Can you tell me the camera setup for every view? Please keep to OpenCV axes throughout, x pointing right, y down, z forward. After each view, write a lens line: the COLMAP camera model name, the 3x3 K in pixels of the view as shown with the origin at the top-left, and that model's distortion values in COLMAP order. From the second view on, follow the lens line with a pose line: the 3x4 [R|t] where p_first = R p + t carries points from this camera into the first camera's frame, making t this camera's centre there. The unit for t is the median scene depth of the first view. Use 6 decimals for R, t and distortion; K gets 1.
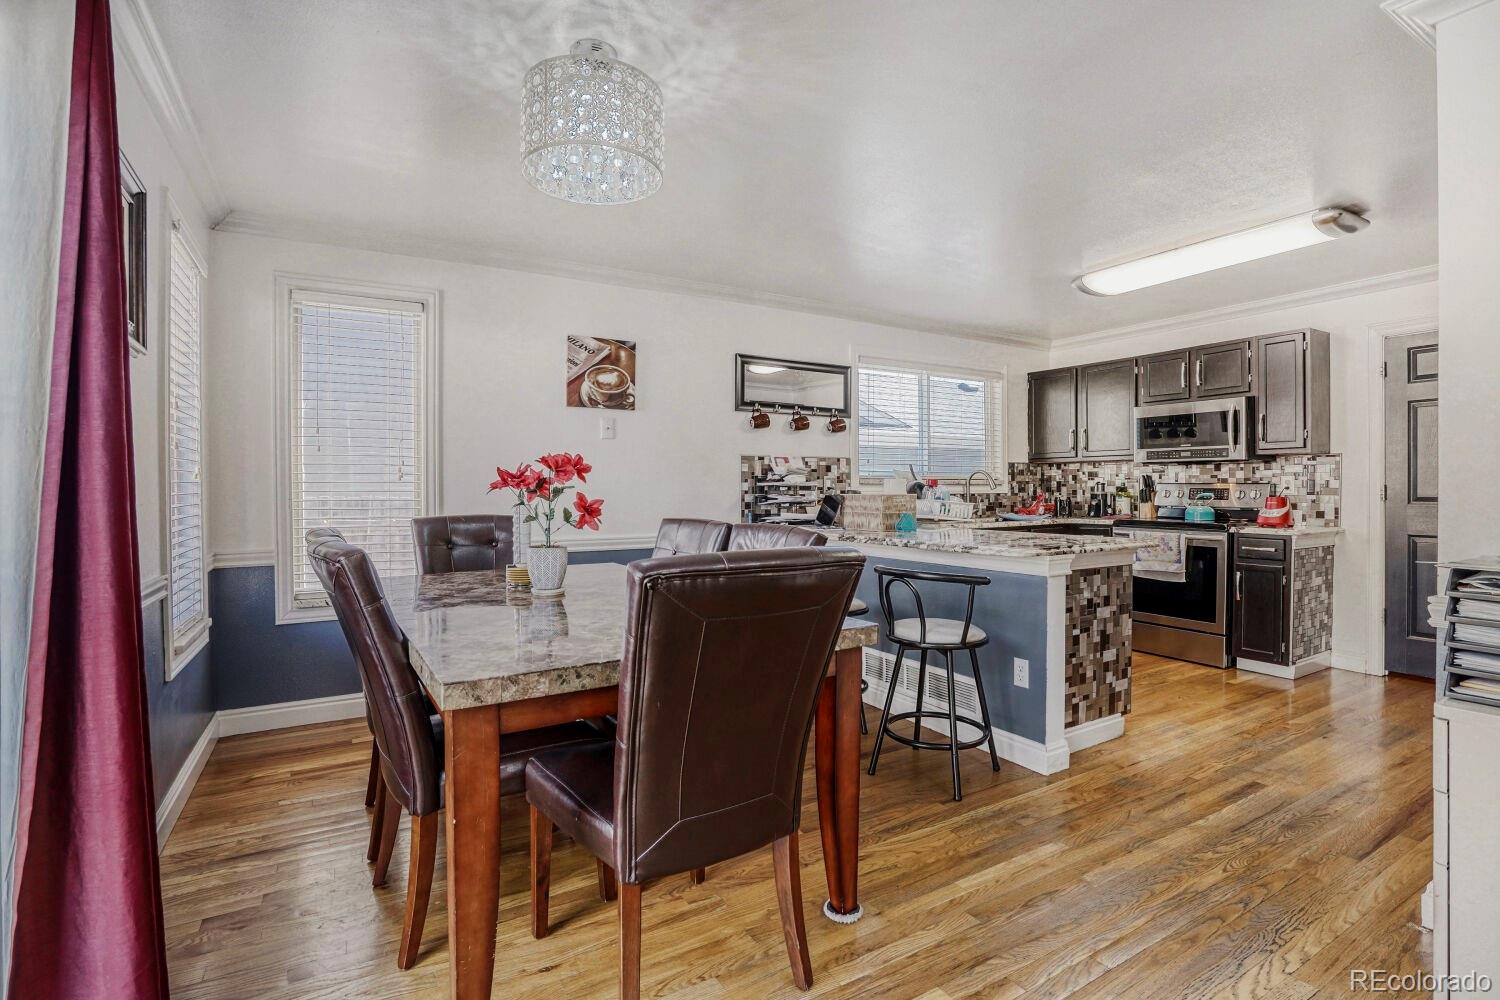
lens RADIAL K [[702.6, 0, 755.8], [0, 702.6, 493.2], [0, 0, 1]] dist [-0.025910, 0.004327]
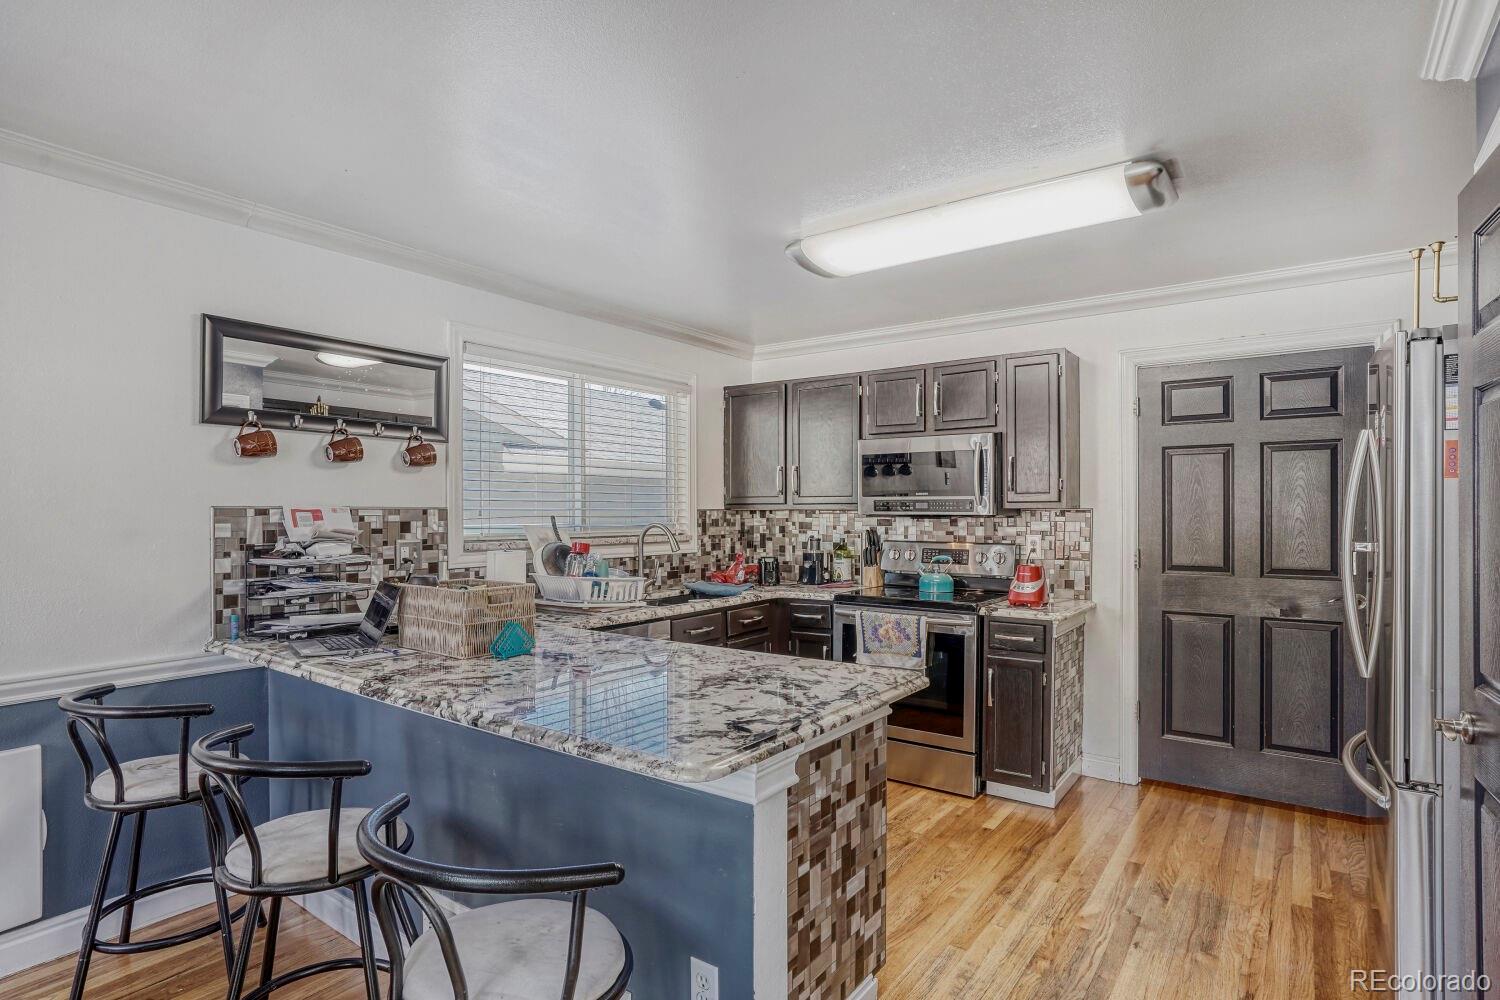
lens RADIAL K [[772.4, 0, 764.0], [0, 772.4, 505.6], [0, 0, 1]] dist [-0.053899, 0.000568]
pose [[0.914362, 0.001973, 0.404892, 0.129649], [0.004199, 0.999888, -0.014354, -0.045985], [-0.404875, 0.014825, 0.914252, 0.316891]]
